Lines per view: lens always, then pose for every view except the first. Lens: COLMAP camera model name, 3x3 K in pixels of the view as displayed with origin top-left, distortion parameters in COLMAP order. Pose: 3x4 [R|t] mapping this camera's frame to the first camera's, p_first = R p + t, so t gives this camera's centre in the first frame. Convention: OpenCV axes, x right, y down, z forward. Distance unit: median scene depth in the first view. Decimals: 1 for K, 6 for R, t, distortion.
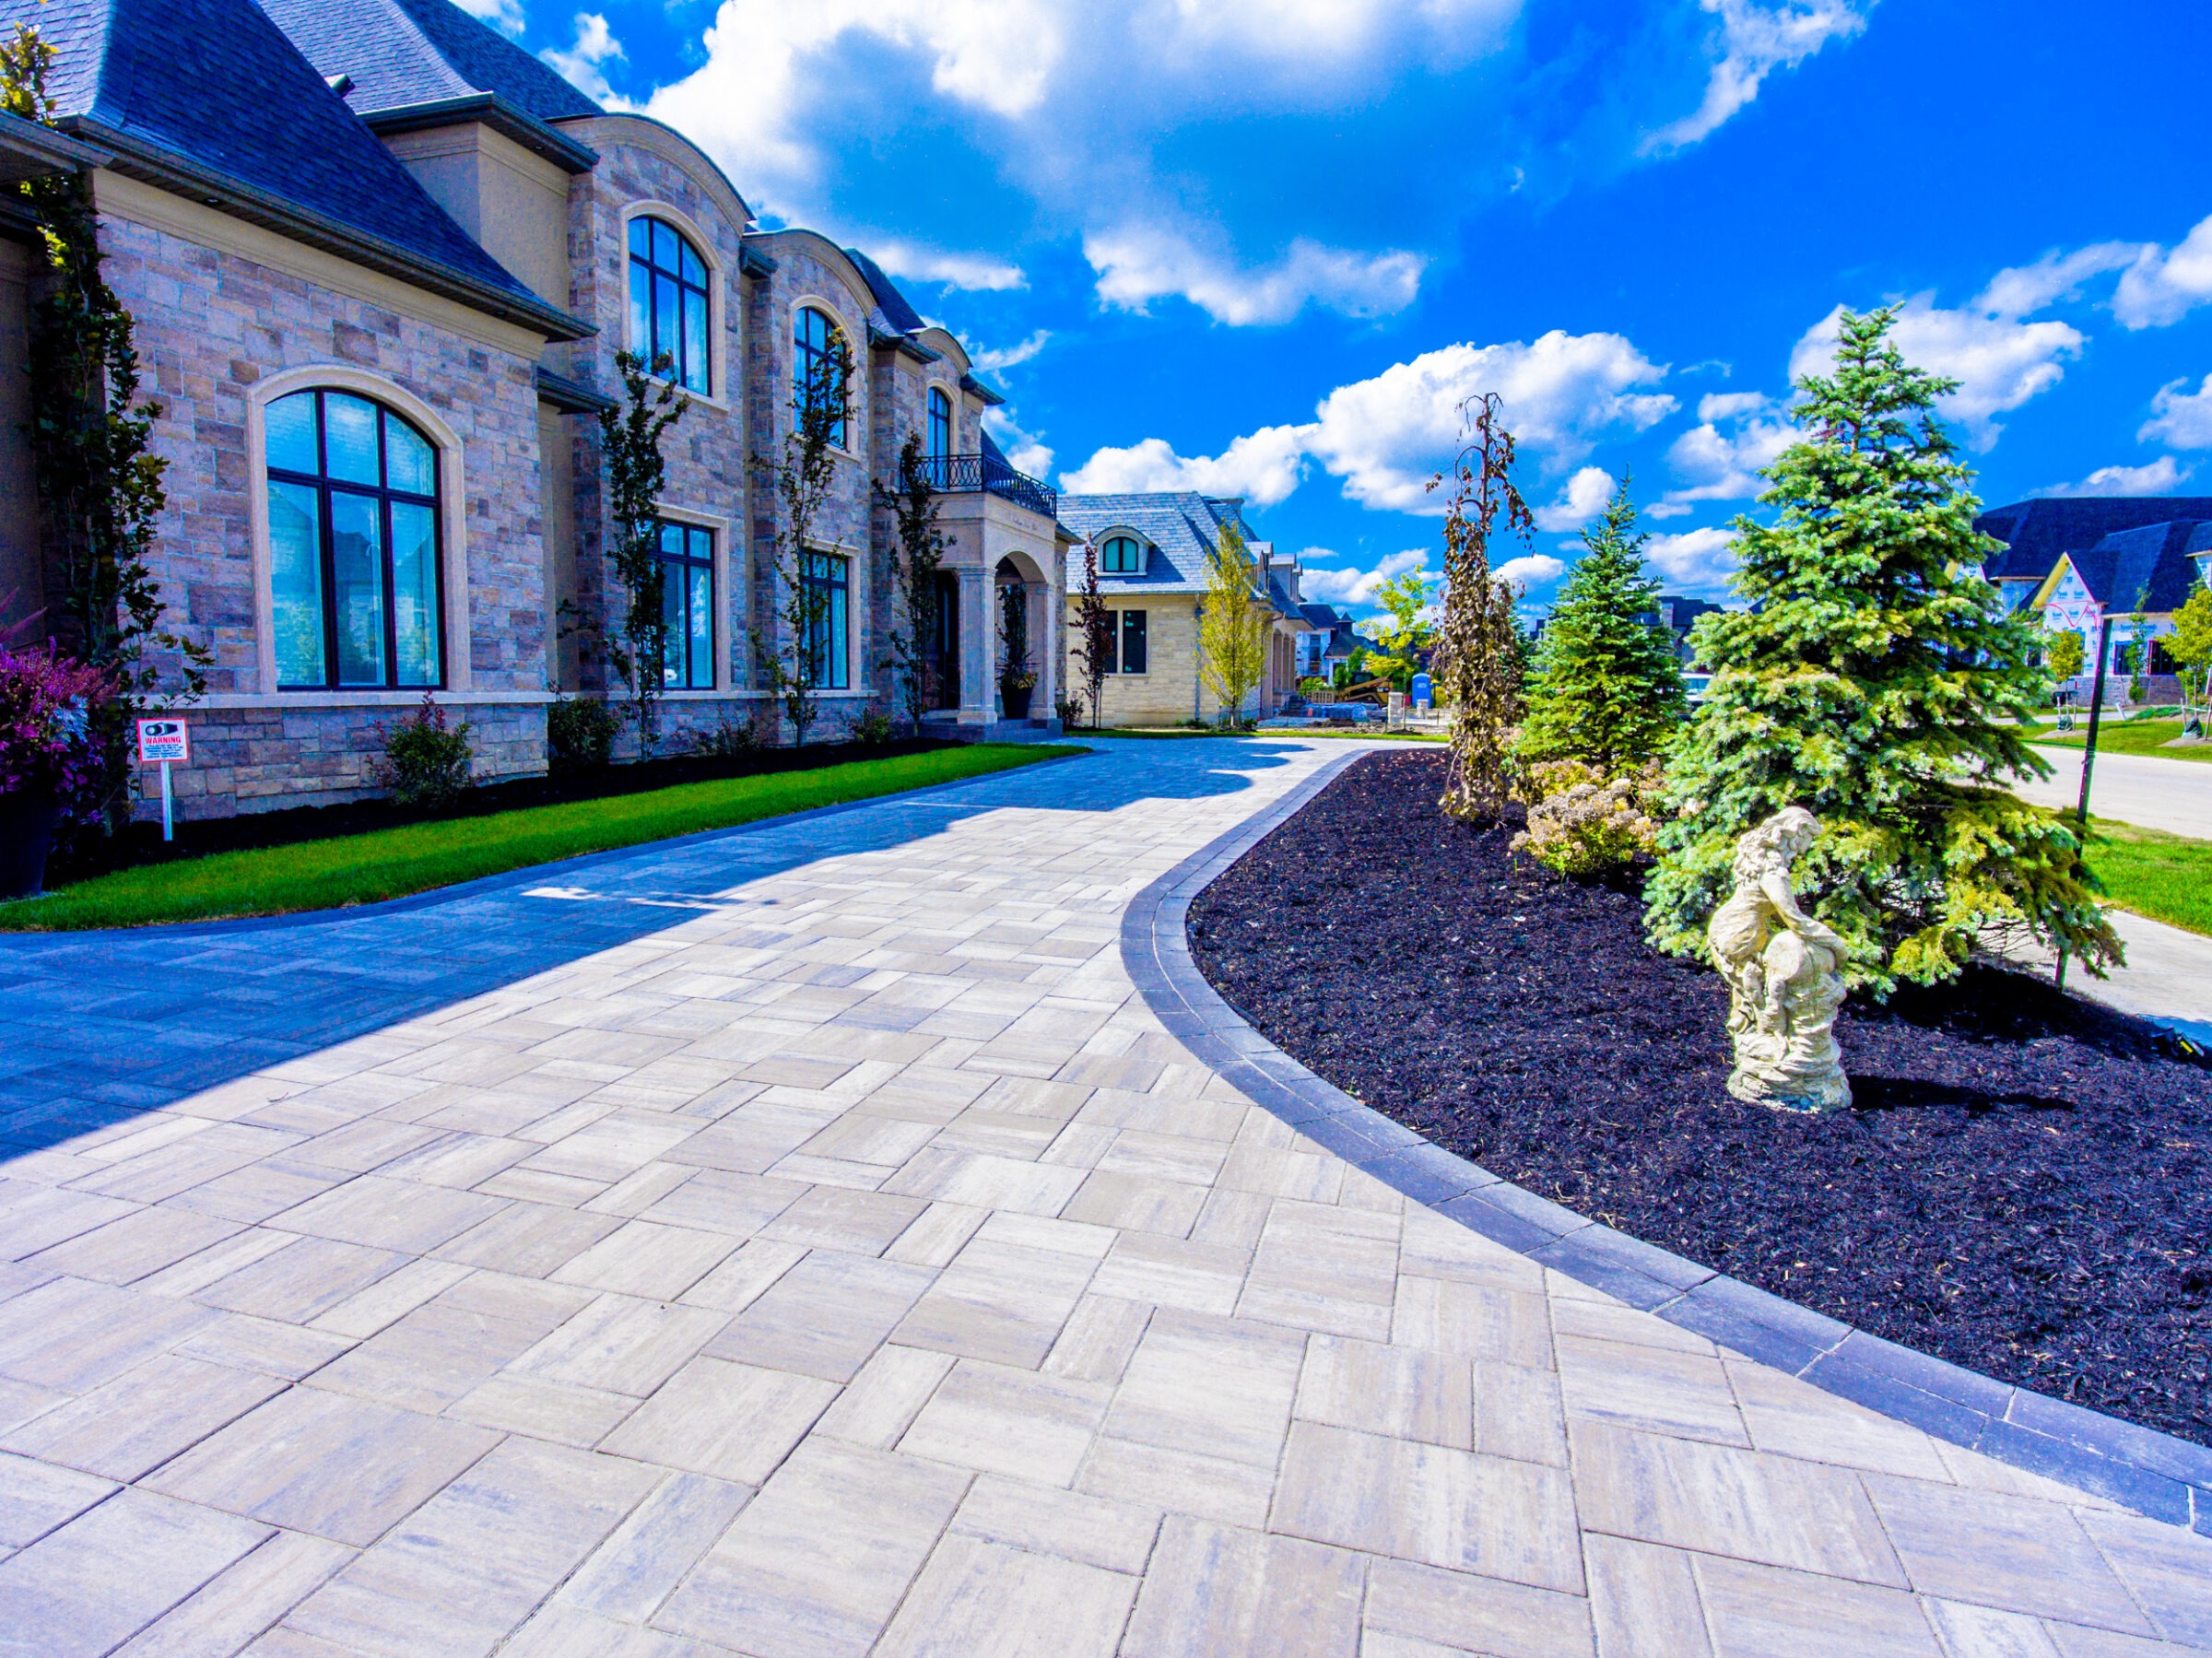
lens RADIAL K [[1325.1, 0, 1094.9], [0, 1325.1, 790.9], [0, 0, 1]] dist [-0.003044, -0.004061]
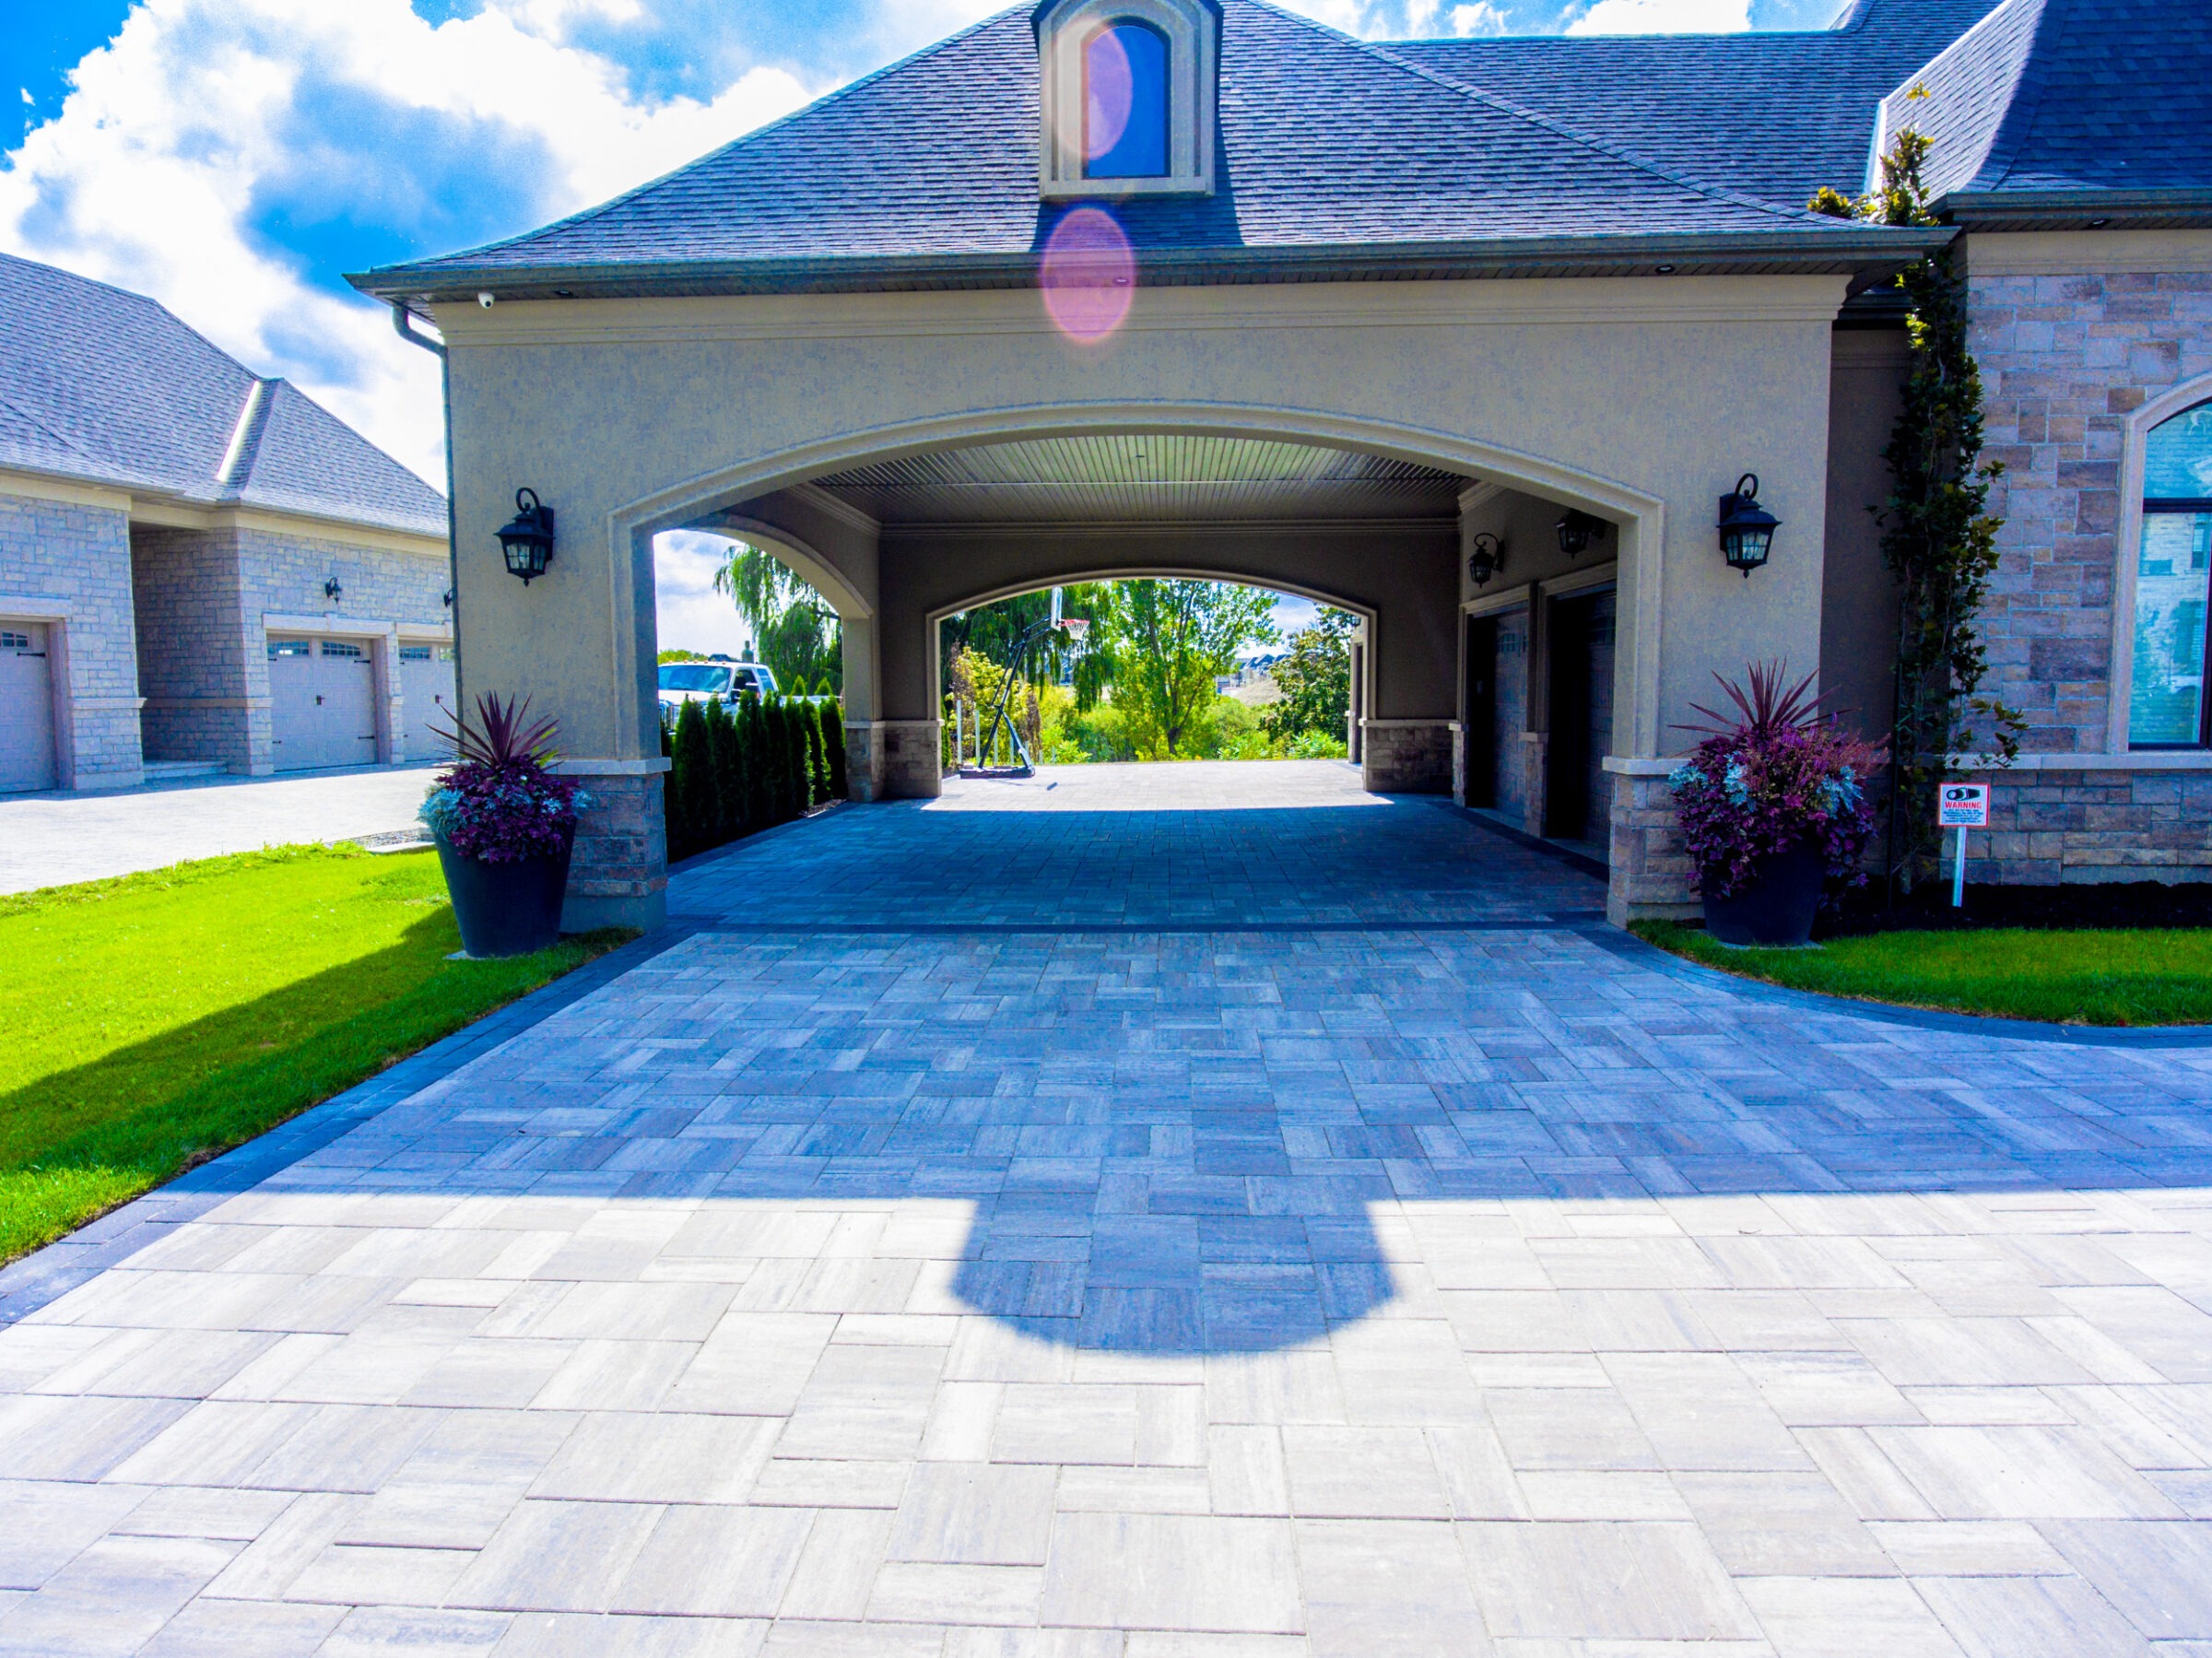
lens RADIAL K [[1325.1, 0, 1094.9], [0, 1325.1, 790.9], [0, 0, 1]] dist [-0.003044, -0.004061]
pose [[0.216303, 0.080203, -0.973026, 0.116734], [-0.069009, 0.995383, 0.066705, -0.068908], [0.973884, 0.052719, 0.220839, 0.142915]]
